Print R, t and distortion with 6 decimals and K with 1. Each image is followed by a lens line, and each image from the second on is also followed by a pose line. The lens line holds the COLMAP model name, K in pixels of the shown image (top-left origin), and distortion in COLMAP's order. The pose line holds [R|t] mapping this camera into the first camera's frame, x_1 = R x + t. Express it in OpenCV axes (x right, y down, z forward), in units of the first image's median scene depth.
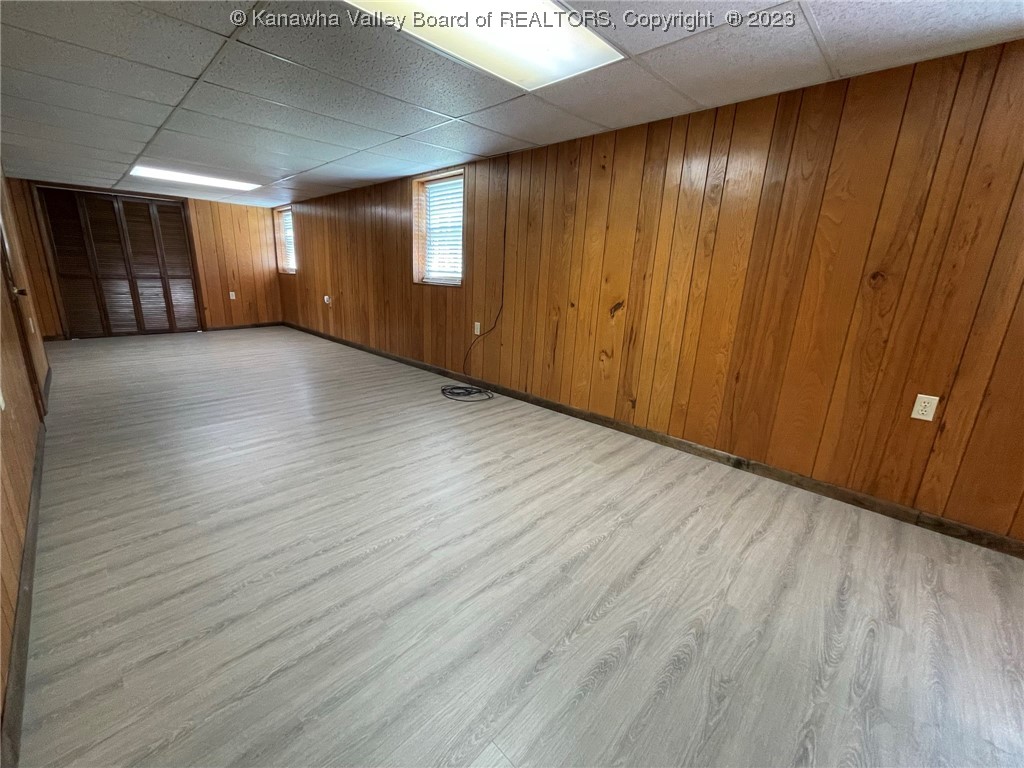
lens RADIAL K [[413.8, 0, 514.7], [0, 413.8, 375.3], [0, 0, 1]] dist [-0.000604, 0.000951]
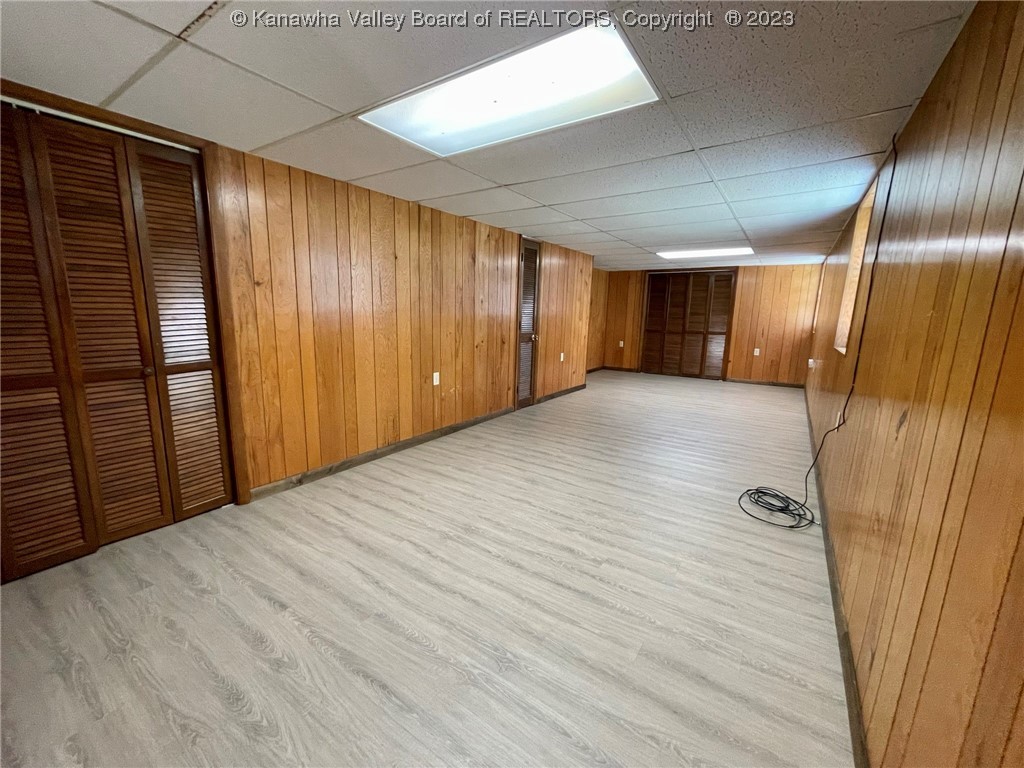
lens RADIAL K [[413.8, 0, 512.9], [0, 413.8, 393.6], [0, 0, 1]] dist [-0.000604, 0.000951]
pose [[0.169808, 0.166981, -0.971227, 0.699362], [-0.256190, 0.959135, 0.120110, -0.172110], [0.951594, 0.228424, 0.205647, 0.637353]]
